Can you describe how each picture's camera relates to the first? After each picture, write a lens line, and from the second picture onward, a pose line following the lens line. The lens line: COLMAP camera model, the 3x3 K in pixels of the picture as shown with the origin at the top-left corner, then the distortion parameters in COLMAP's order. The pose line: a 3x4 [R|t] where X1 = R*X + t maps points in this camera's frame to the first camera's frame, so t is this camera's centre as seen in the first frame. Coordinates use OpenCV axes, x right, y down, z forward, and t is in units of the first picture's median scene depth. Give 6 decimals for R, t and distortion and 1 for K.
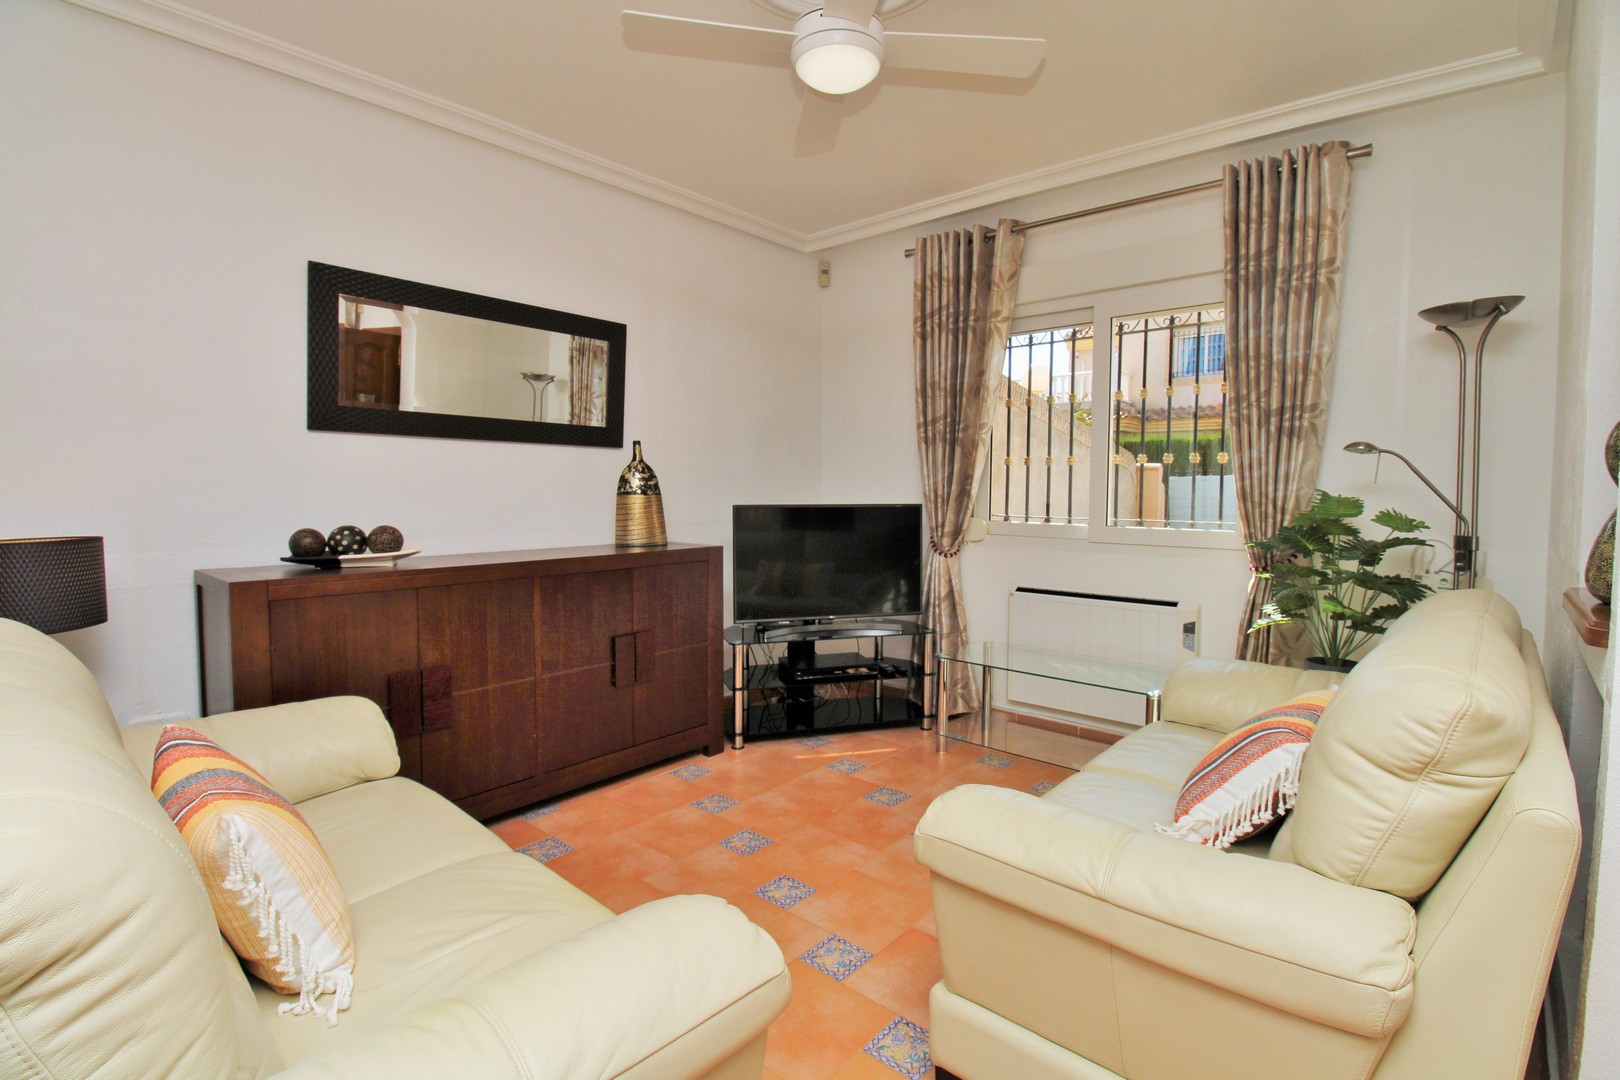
lens RADIAL K [[749.5, 0, 811.9], [0, 749.5, 523.6], [0, 0, 1]] dist [0.000989, -0.013754]
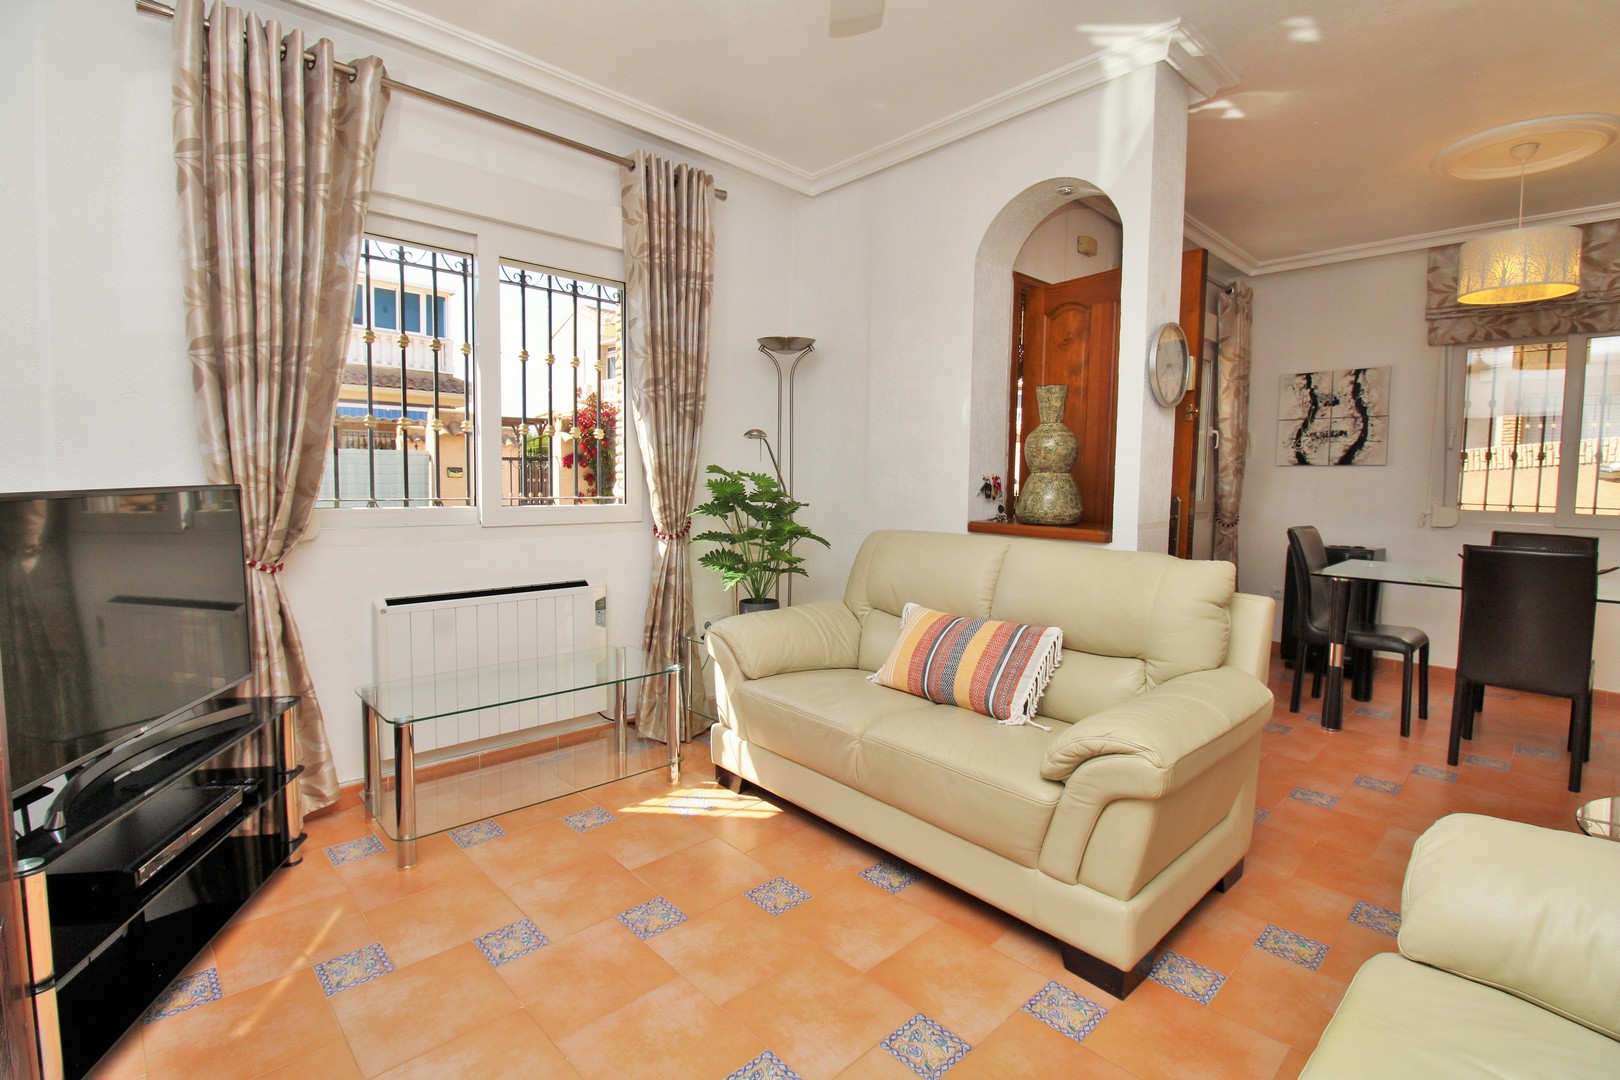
lens RADIAL K [[758.9, 0, 815.7], [0, 758.9, 524.4], [0, 0, 1]] dist [0.000467, -0.014225]
pose [[0.087481, -0.077823, 0.993122, -0.501399], [0.024818, 0.996805, 0.075925, -0.038309], [-0.995857, 0.018006, 0.089133, 0.680089]]
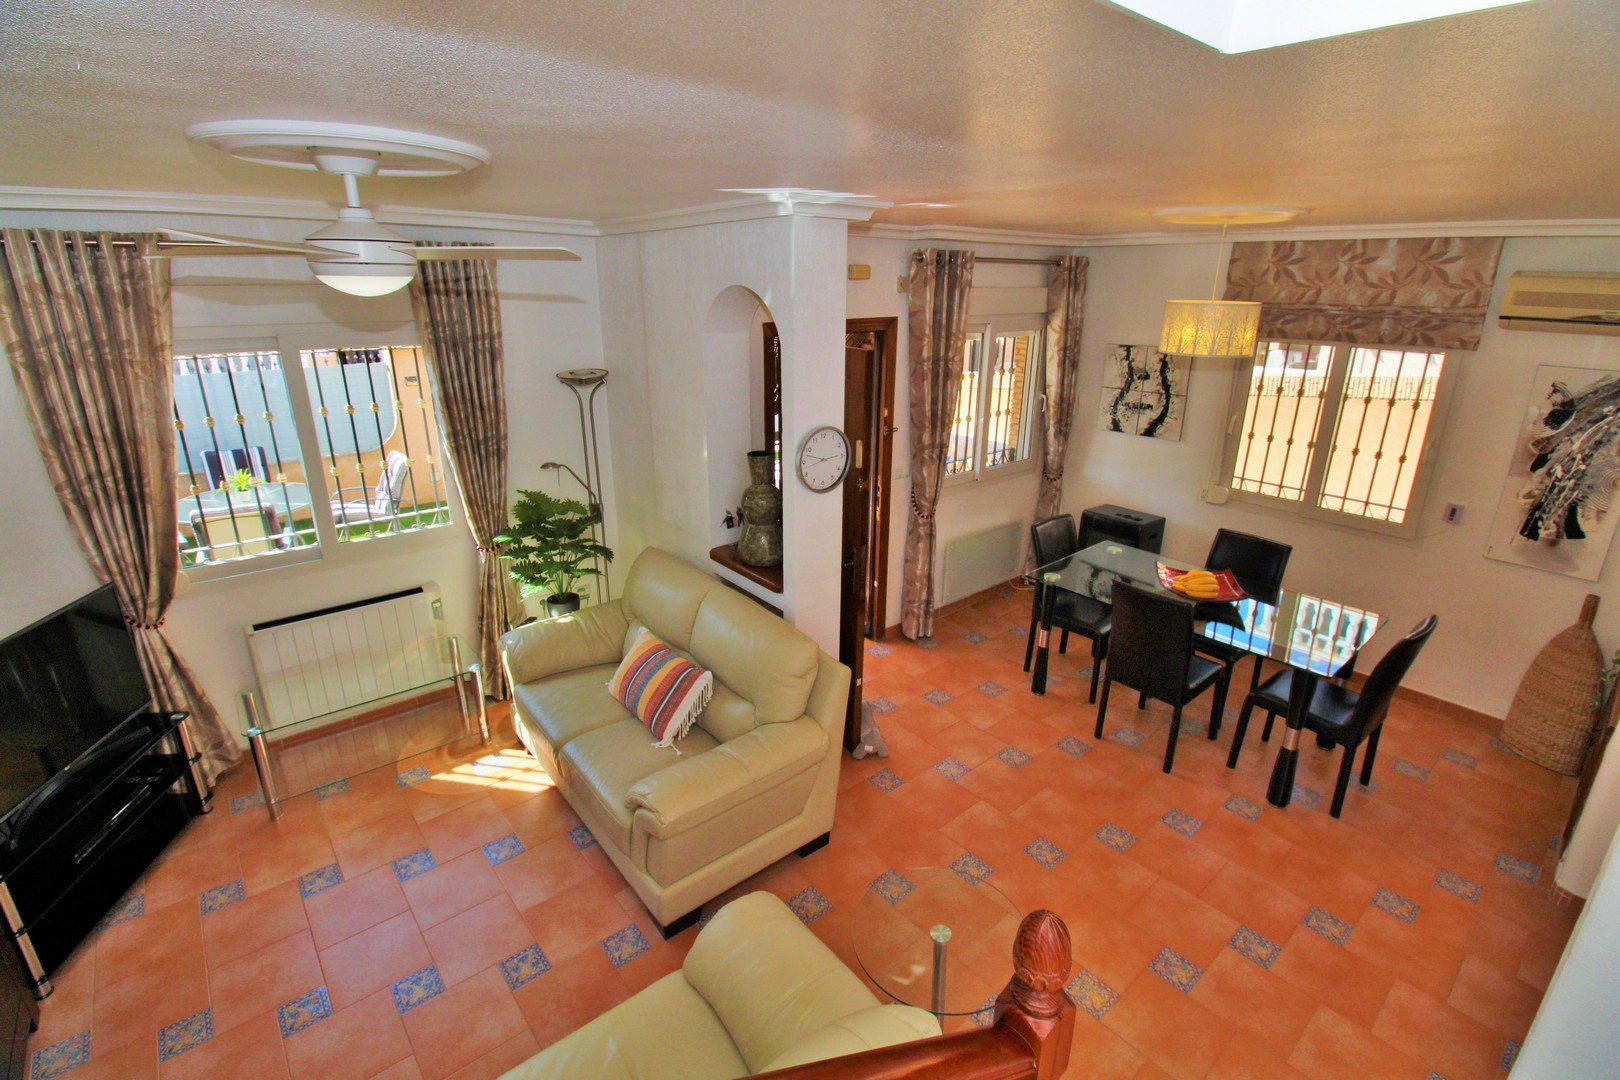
lens RADIAL K [[758.9, 0, 815.7], [0, 758.9, 524.4], [0, 0, 1]] dist [0.000467, -0.014225]
pose [[0.152898, -0.318701, 0.935442, -0.619060], [0.034803, 0.947721, 0.317196, -0.412327], [-0.987629, -0.015942, 0.155997, 0.171456]]
